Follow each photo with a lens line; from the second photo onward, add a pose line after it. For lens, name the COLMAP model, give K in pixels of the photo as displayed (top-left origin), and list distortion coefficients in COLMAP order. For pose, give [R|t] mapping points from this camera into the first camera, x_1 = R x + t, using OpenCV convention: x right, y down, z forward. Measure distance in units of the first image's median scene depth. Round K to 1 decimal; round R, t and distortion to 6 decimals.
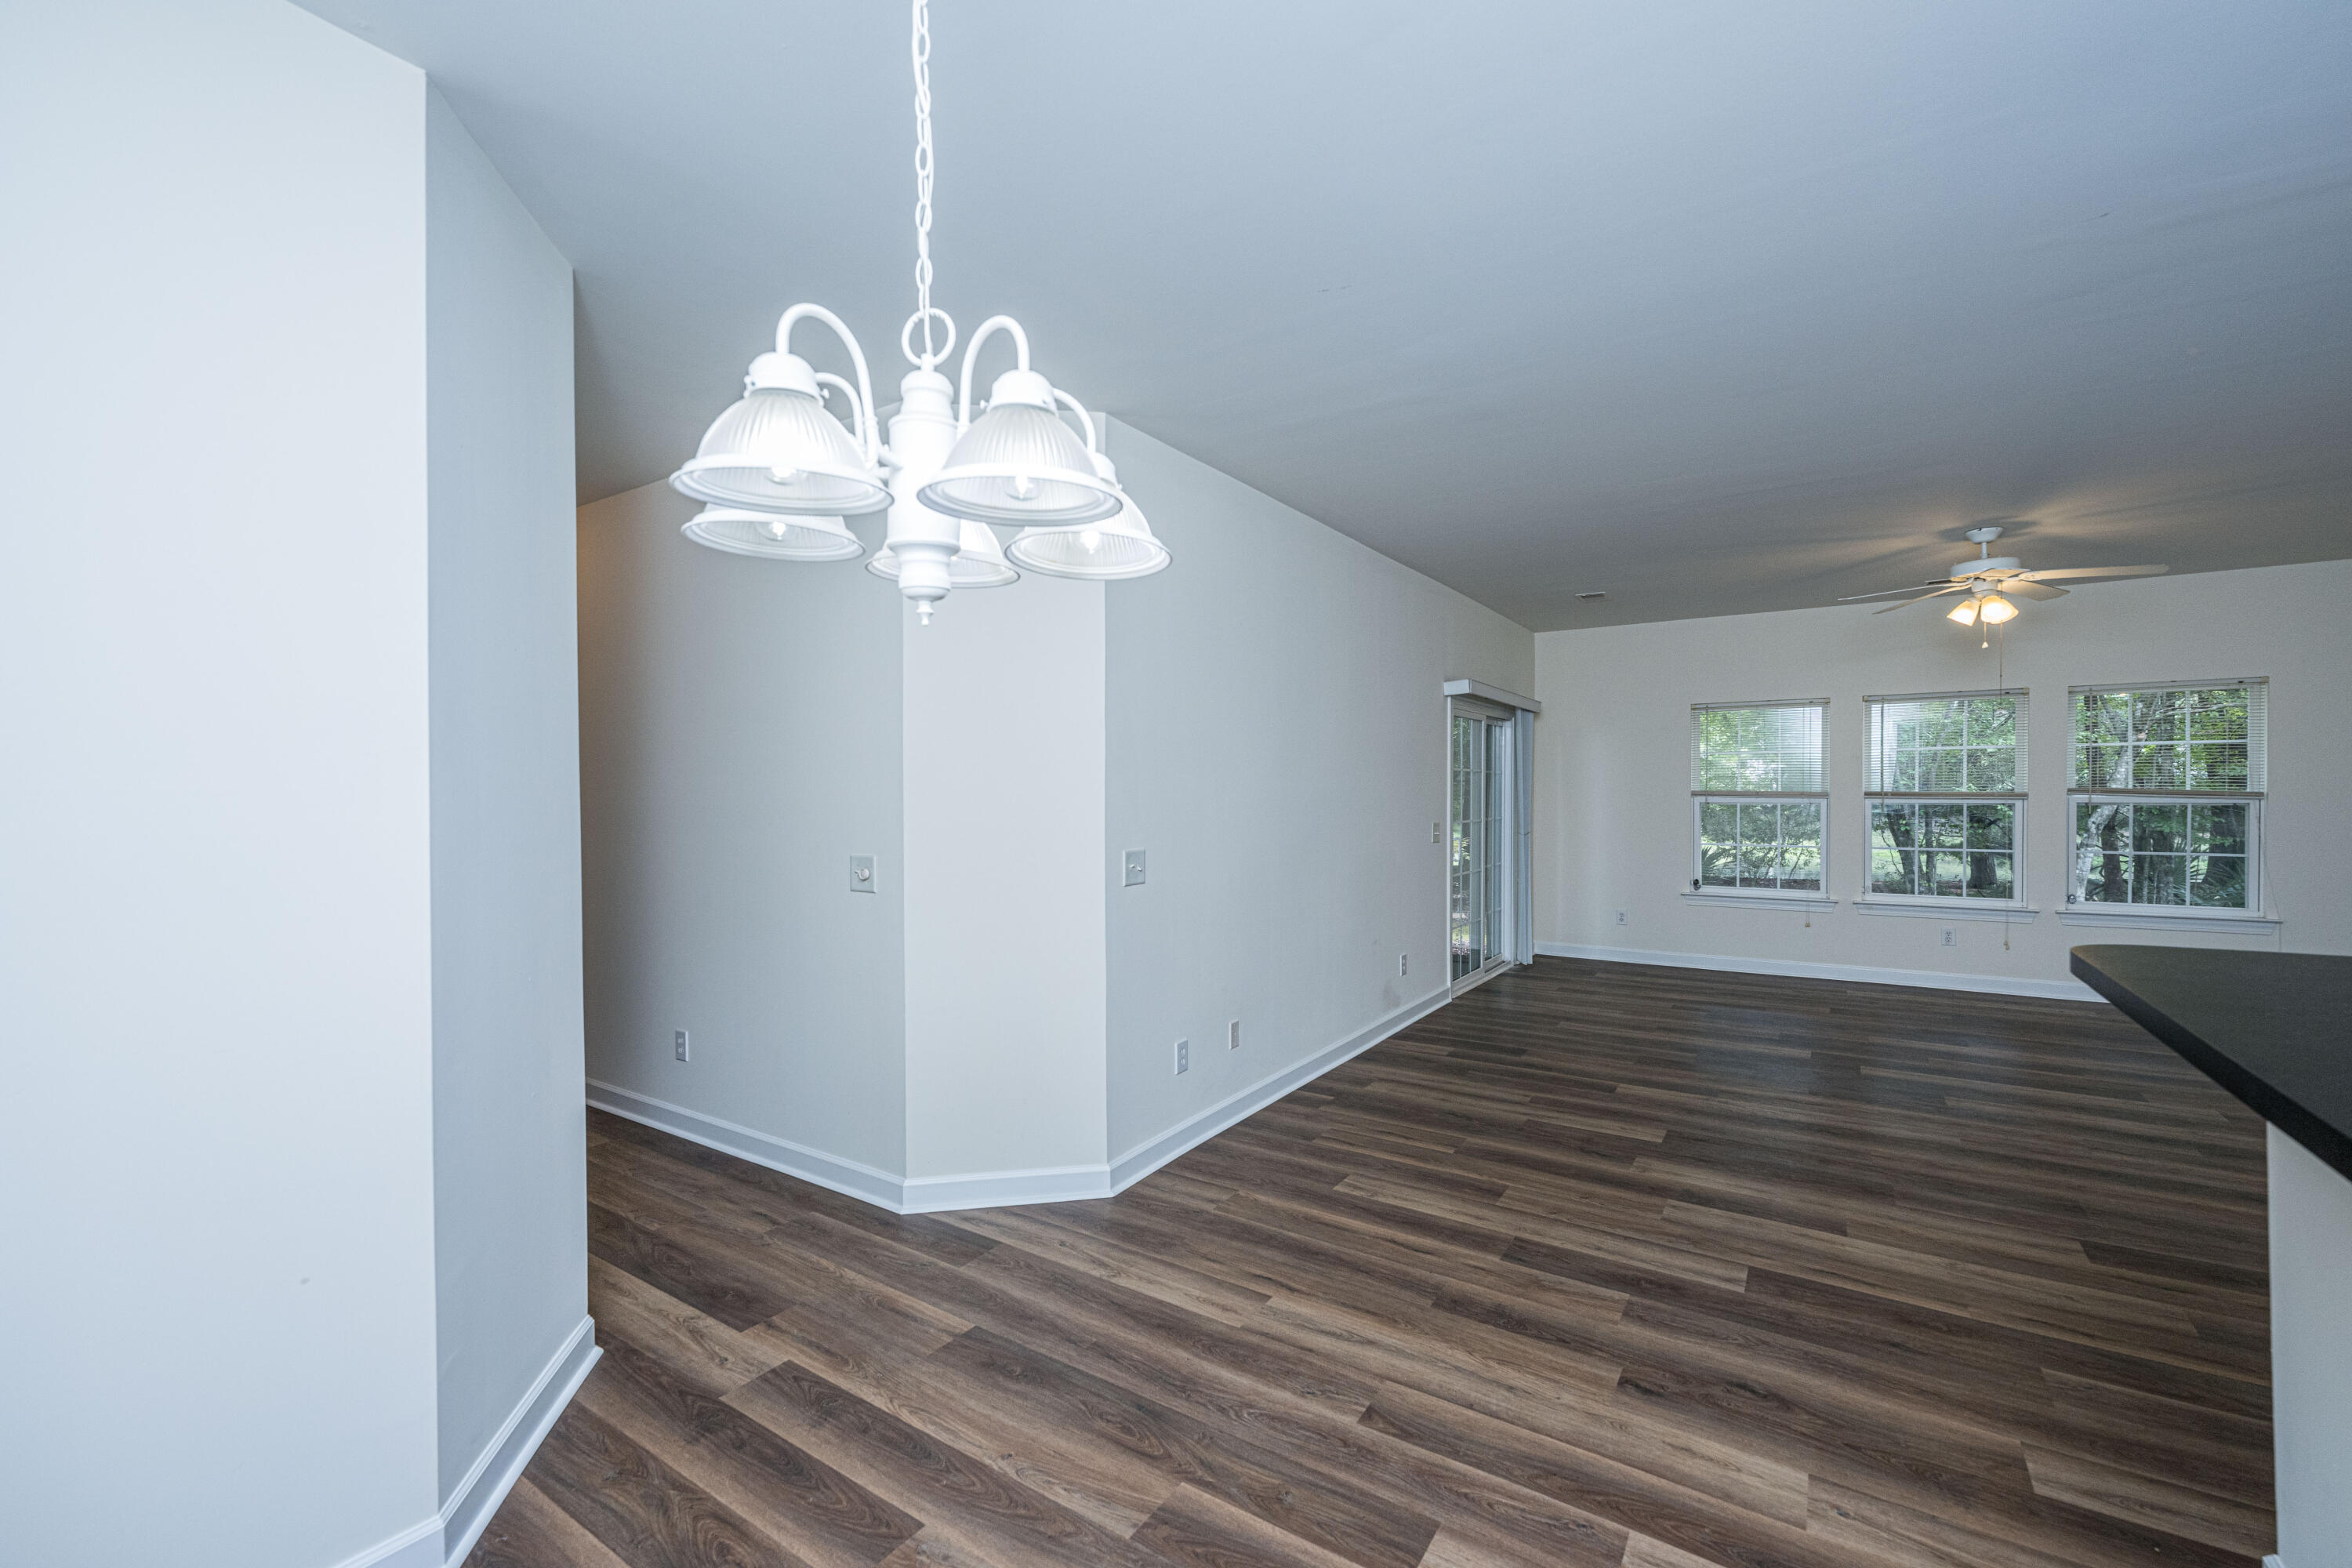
lens RADIAL K [[964.4, 0, 1181.3], [0, 964.4, 796.1], [0, 0, 1]] dist [-0.002912, -0.000158]
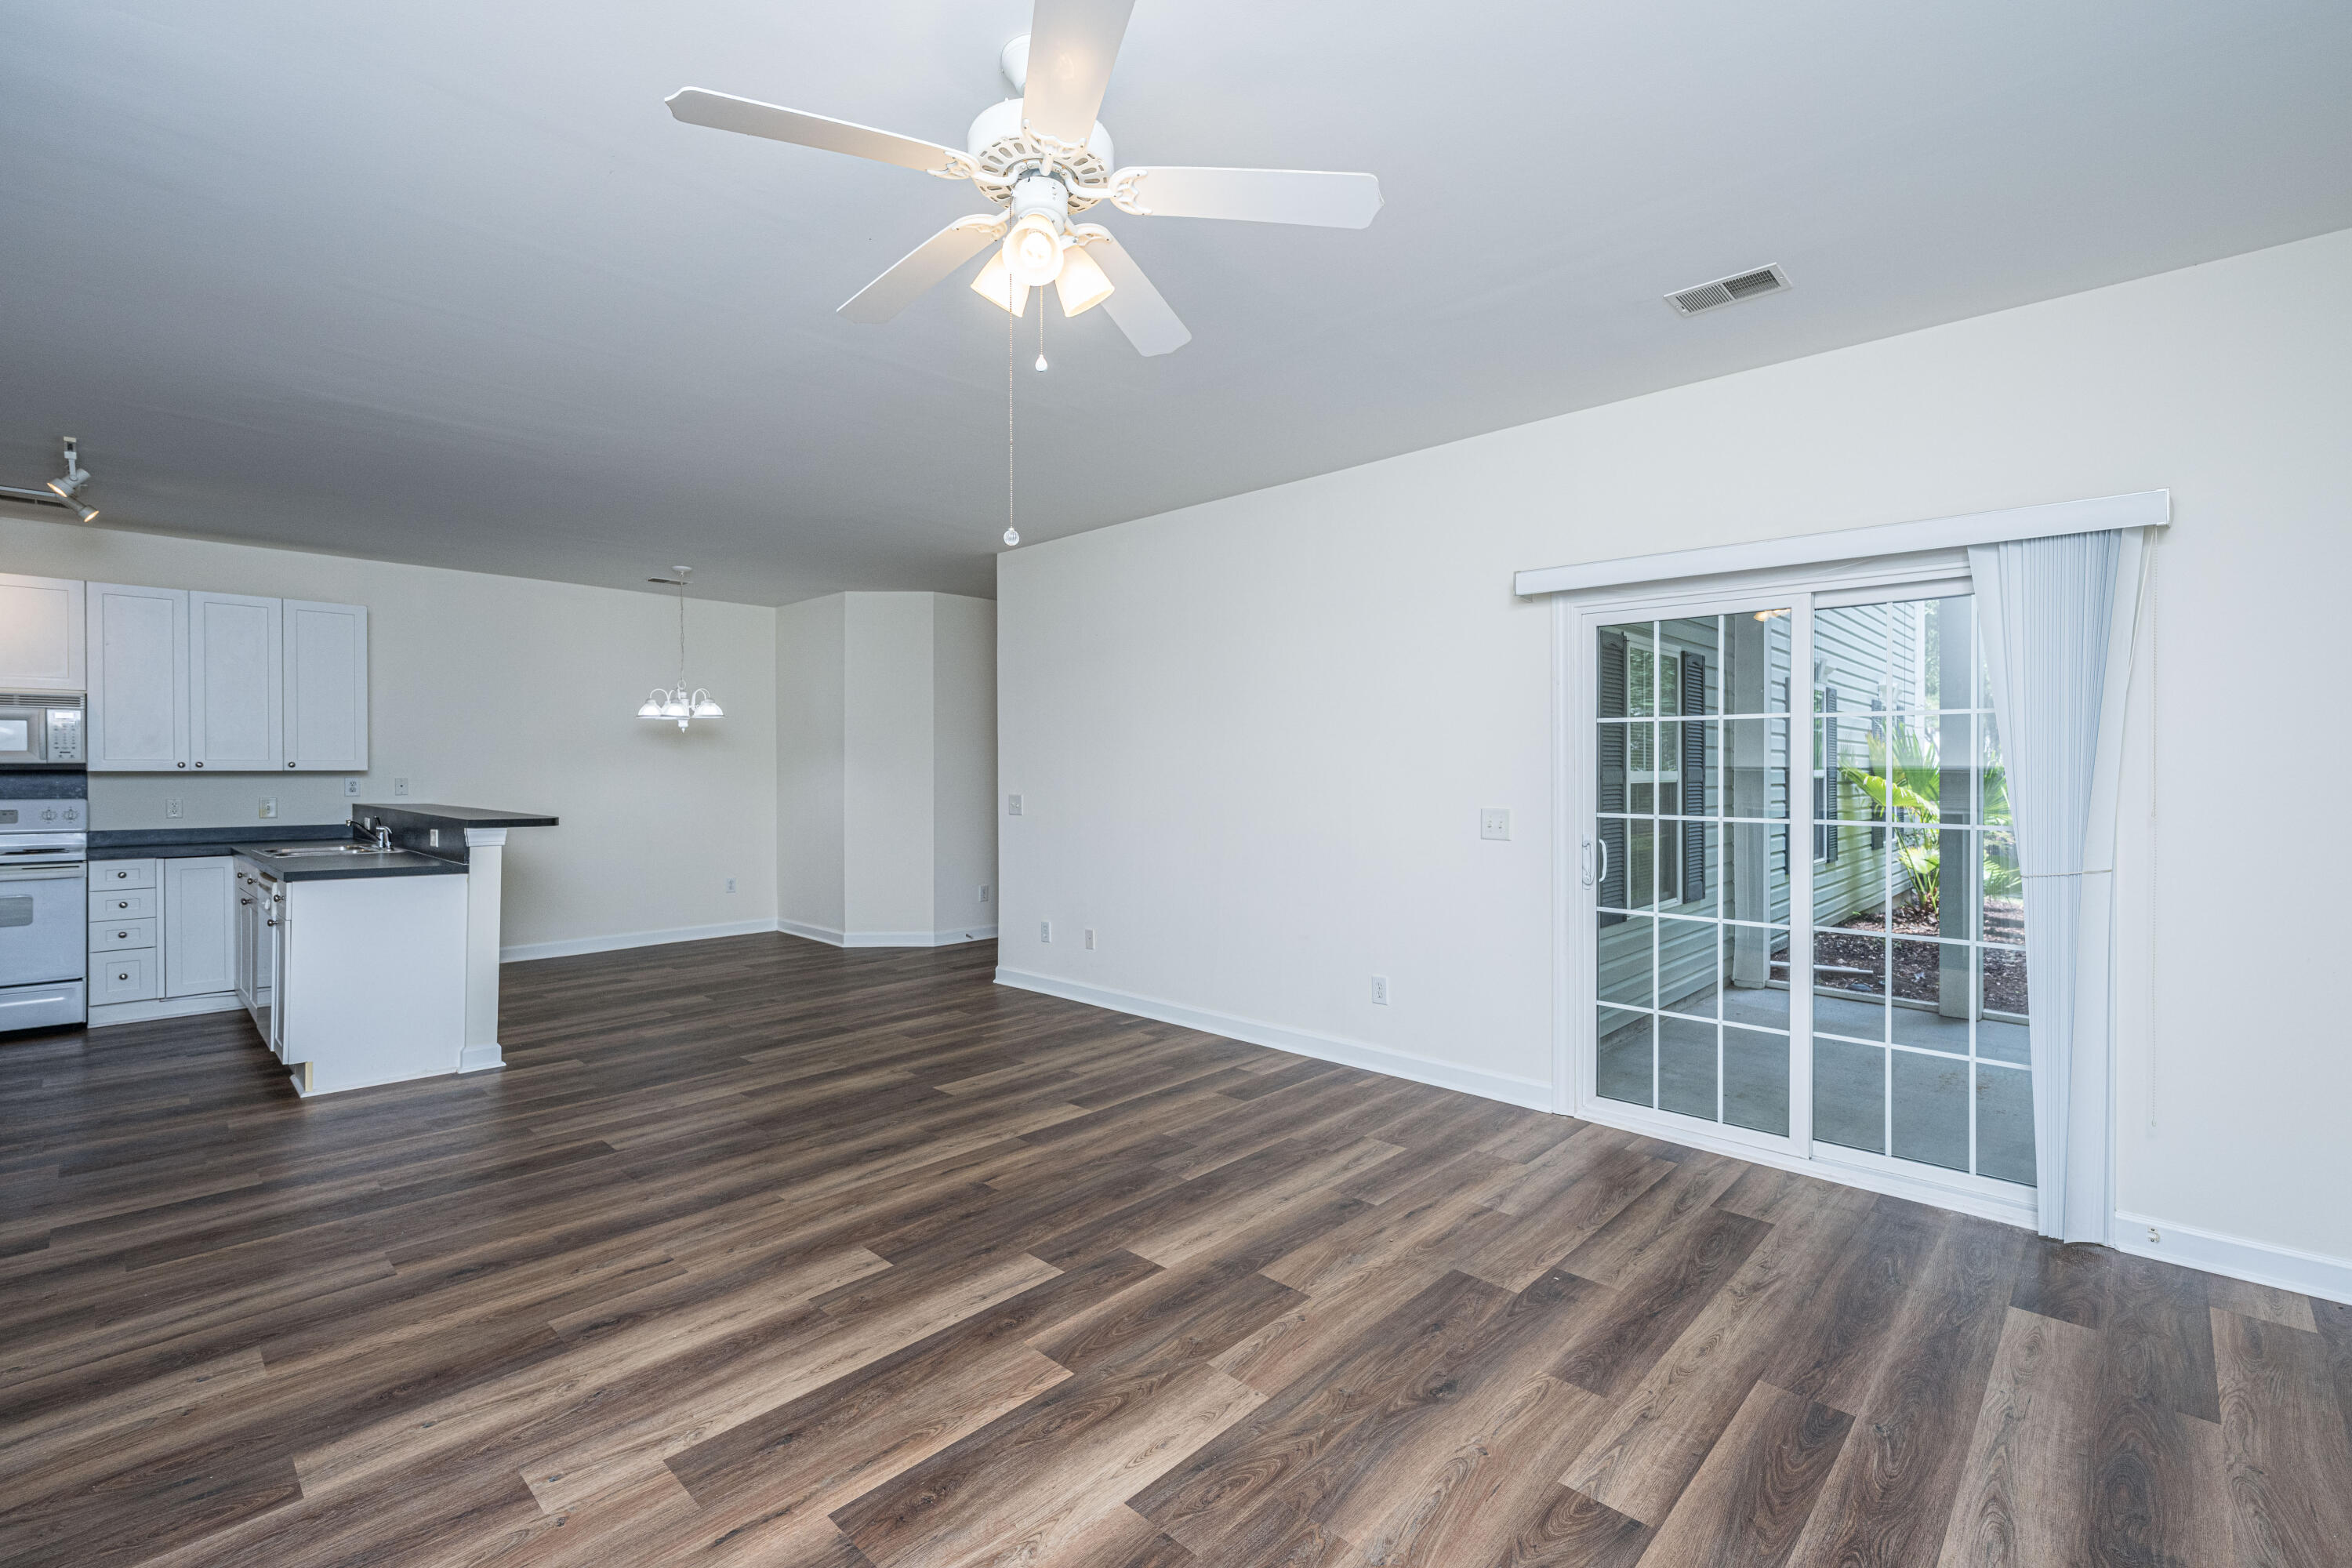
lens RADIAL K [[1077.1, 0, 1136.5], [0, 1077.1, 751.2], [0, 0, 1]] dist [0.000630, 0.000680]
pose [[-0.212702, -0.011753, -0.977046, 2.078472], [-0.004601, 0.999929, -0.011027, -0.000892], [0.977106, 0.002150, -0.212741, 1.891026]]
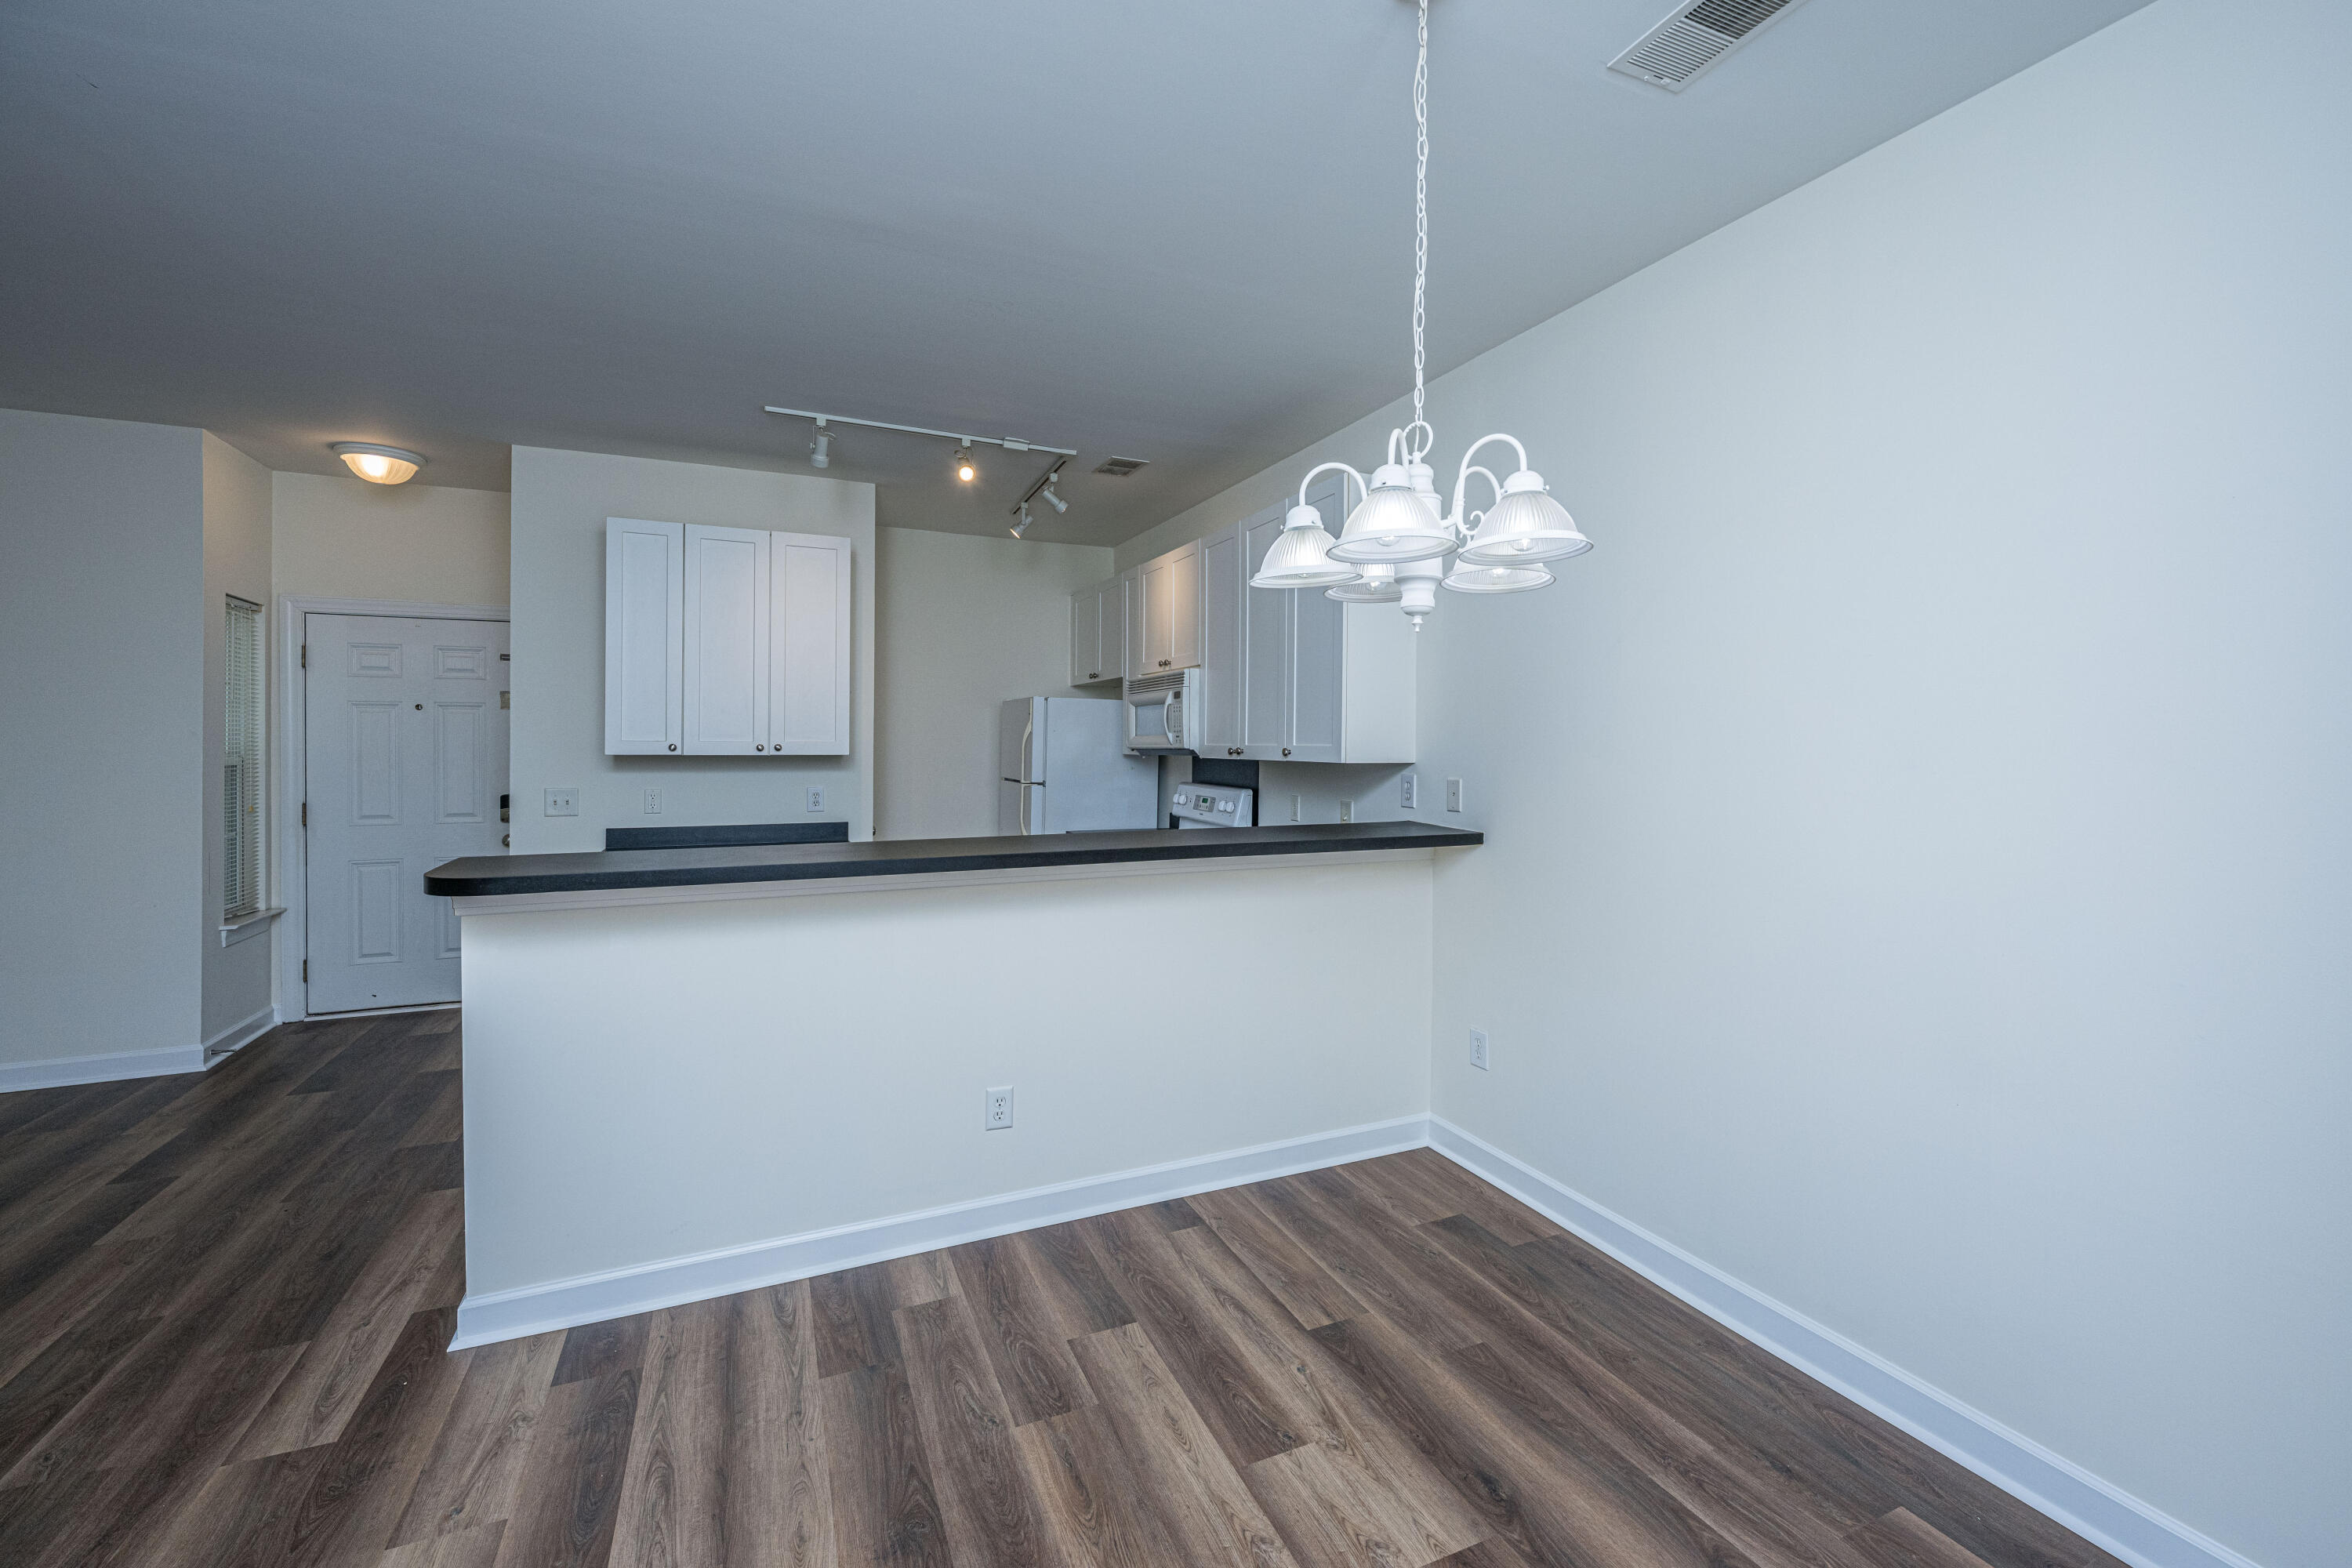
lens RADIAL K [[956.0, 0, 1197.5], [0, 956.0, 743.9], [0, 0, 1]] dist [-0.000975, 0.000269]
pose [[-0.846547, -0.000267, 0.532314, -0.285002], [0.002915, 0.999983, 0.005137, -0.014884], [-0.532306, 0.005901, -0.846531, 0.898234]]
